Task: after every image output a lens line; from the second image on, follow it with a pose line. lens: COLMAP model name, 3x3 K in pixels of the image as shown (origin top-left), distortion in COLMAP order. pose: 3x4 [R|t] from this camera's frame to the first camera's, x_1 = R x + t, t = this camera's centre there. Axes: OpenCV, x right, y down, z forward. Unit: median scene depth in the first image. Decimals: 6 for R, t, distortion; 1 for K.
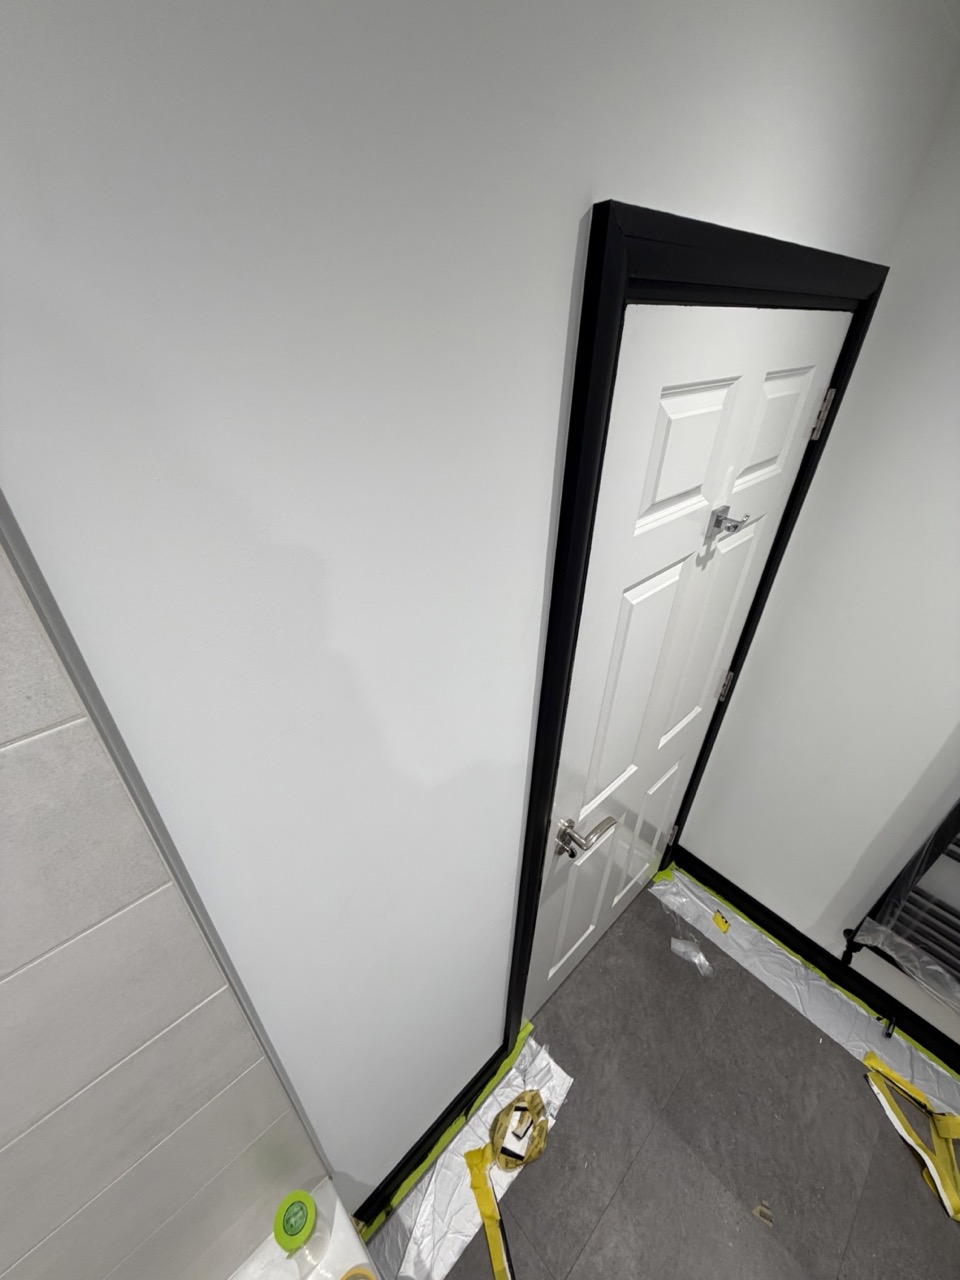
lens RADIAL K [[512.8, 0, 481.3], [0, 512.8, 634.7], [0, 0, 1]] dist [-0.001438, 0.001075]
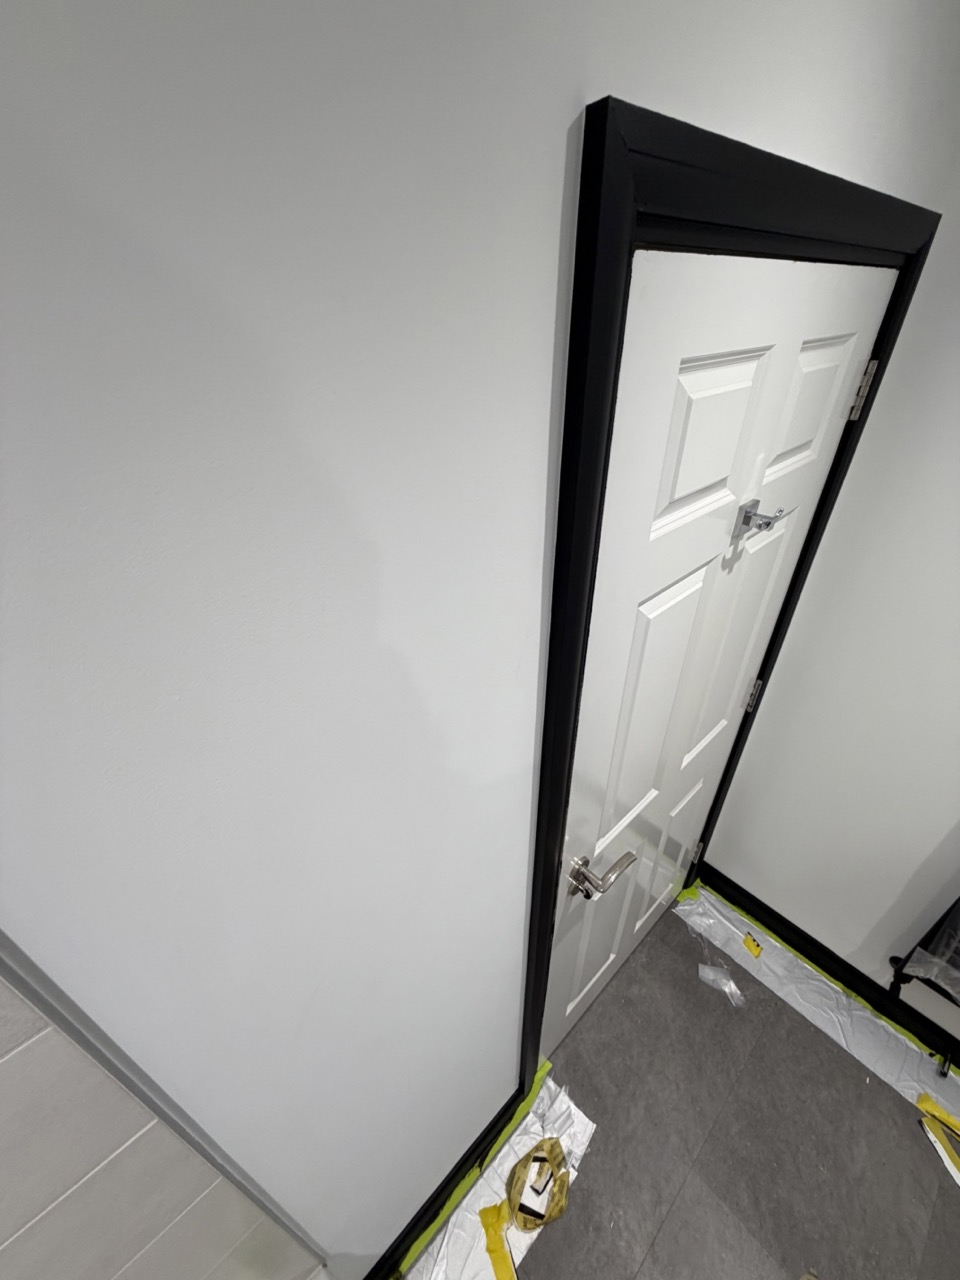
lens RADIAL K [[512.8, 0, 481.4], [0, 512.8, 634.8], [0, 0, 1]] dist [-0.001438, 0.001075]
pose [[0.999293, -0.026055, -0.027122, 0.022513], [0.026234, 0.999636, 0.006269, -0.028030], [0.026948, -0.006977, 0.999612, 0.083028]]
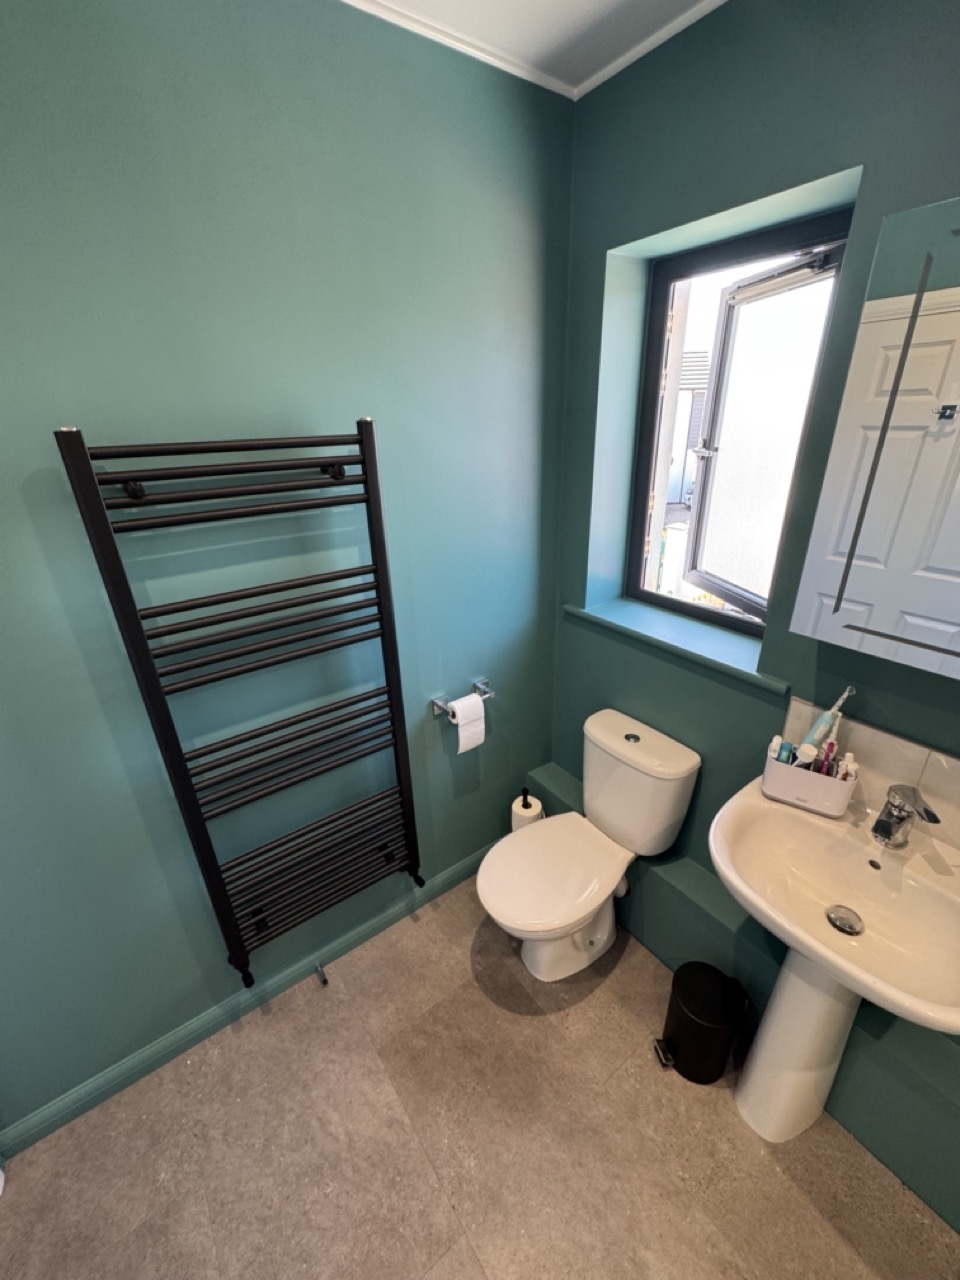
lens RADIAL K [[509.0, 0, 486.9], [0, 509.0, 644.4], [0, 0, 1]] dist [-0.007548, 0.000363]
pose [[0.114035, -0.435402, 0.892984, 0.273490], [0.559859, 0.770695, 0.304281, 0.179692], [-0.820703, 0.465247, 0.331650, 0.136612]]
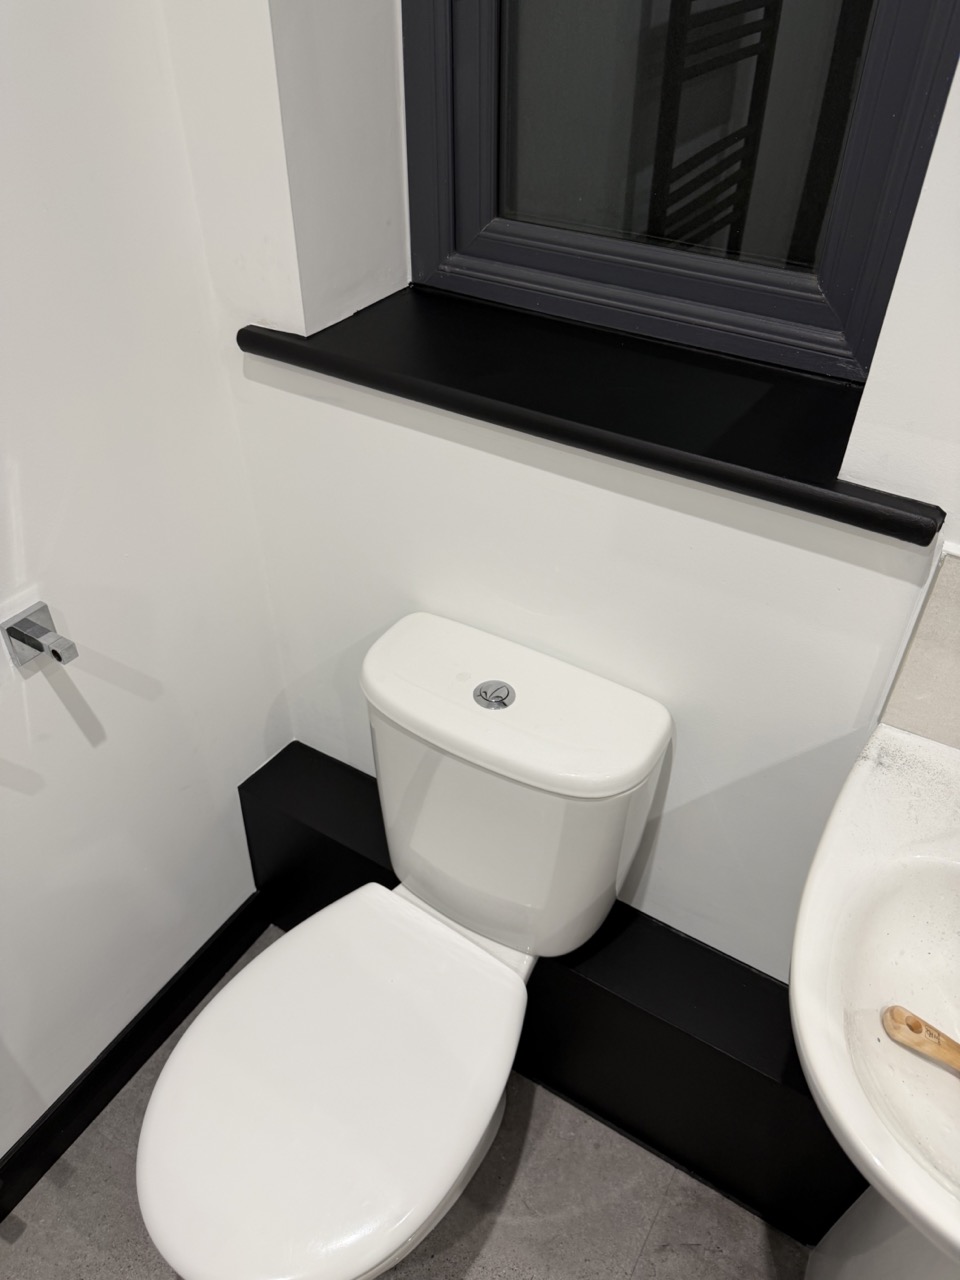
lens RADIAL K [[918.9, 0, 479.3], [0, 918.9, 643.8], [0, 0, 1]] dist [-0.002259, -0.015764]
pose [[-0.261043, -0.638935, 0.723615, 0.691040], [0.511303, 0.544303, 0.665059, 0.329390], [-0.818795, 0.543596, 0.184603, 0.187821]]
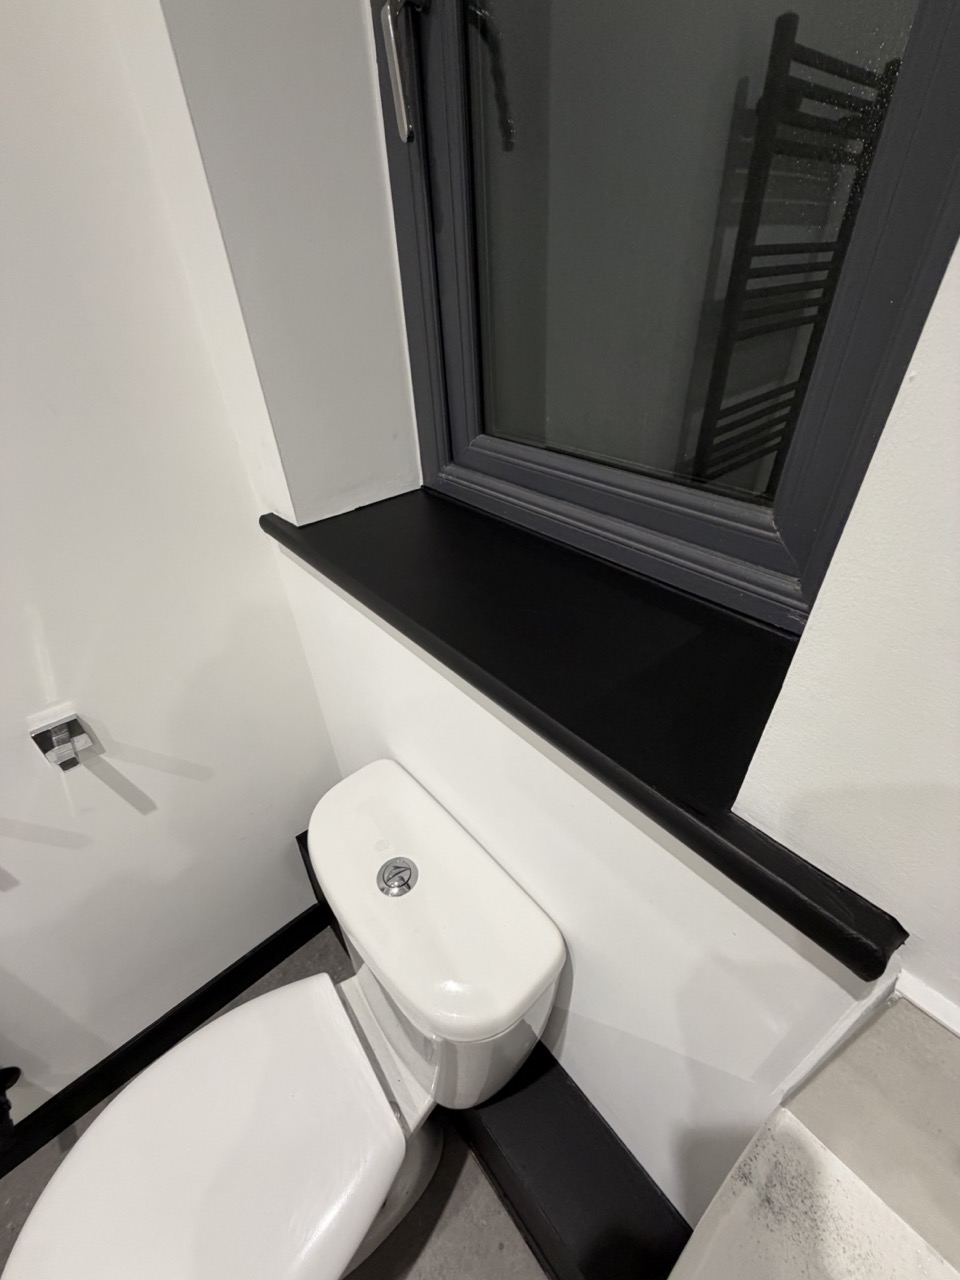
lens RADIAL K [[512.8, 0, 482.8], [0, 512.8, 636.5], [0, 0, 1]] dist [-0.001438, 0.001075]
pose [[0.036914, -0.602170, 0.797514, 0.957956], [0.574122, 0.665986, 0.476284, 0.537526], [-0.817937, 0.440289, 0.370303, 0.039384]]
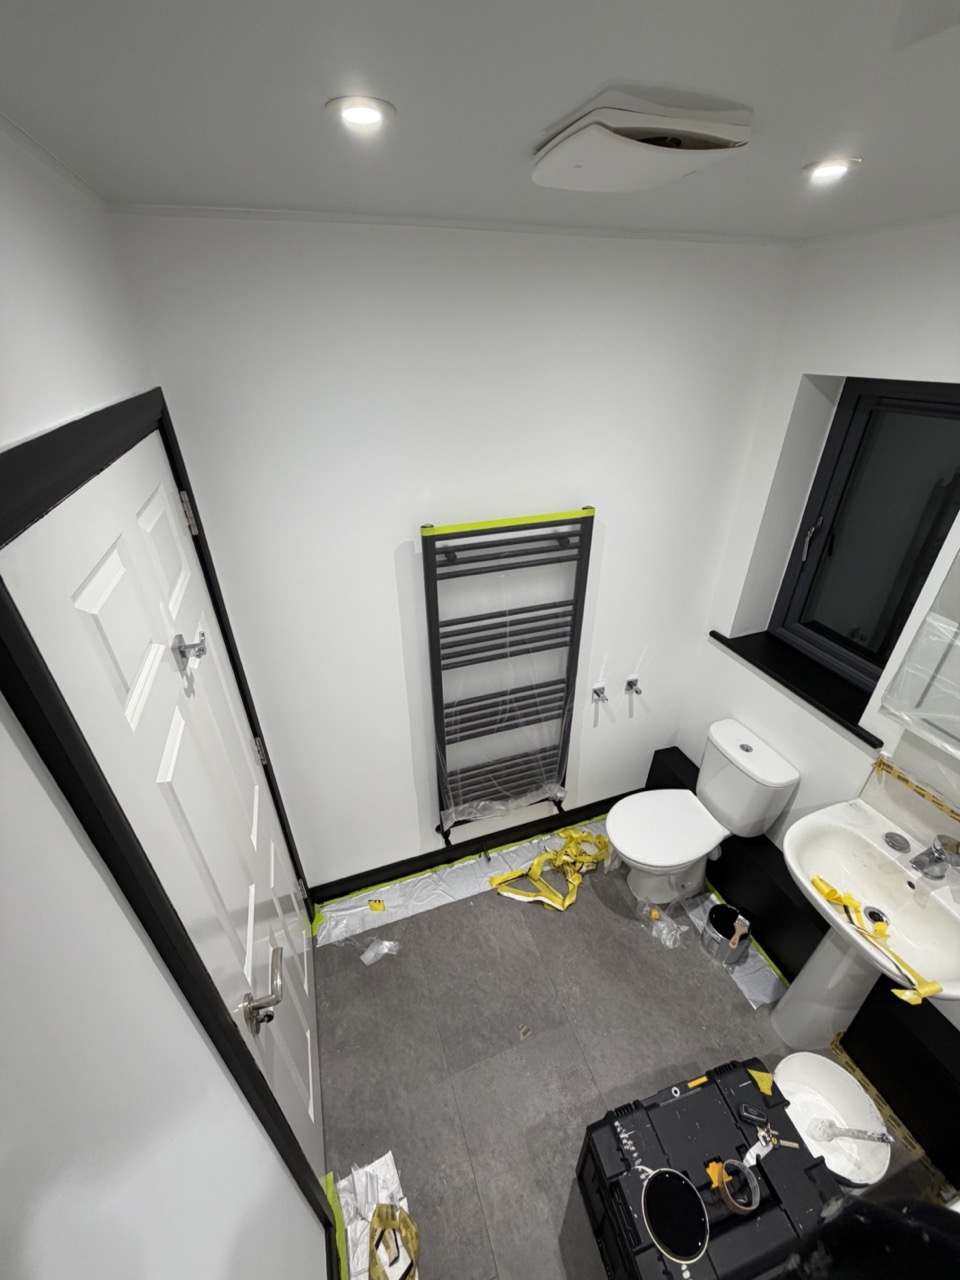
lens RADIAL K [[512.8, 0, 481.3], [0, 512.8, 634.8], [0, 0, 1]] dist [-0.001438, 0.001075]
pose [[0.403685, -0.486504, 0.774824, -0.037862], [0.509209, 0.823075, 0.251502, -0.137508], [-0.760095, 0.293020, 0.579996, -0.018462]]
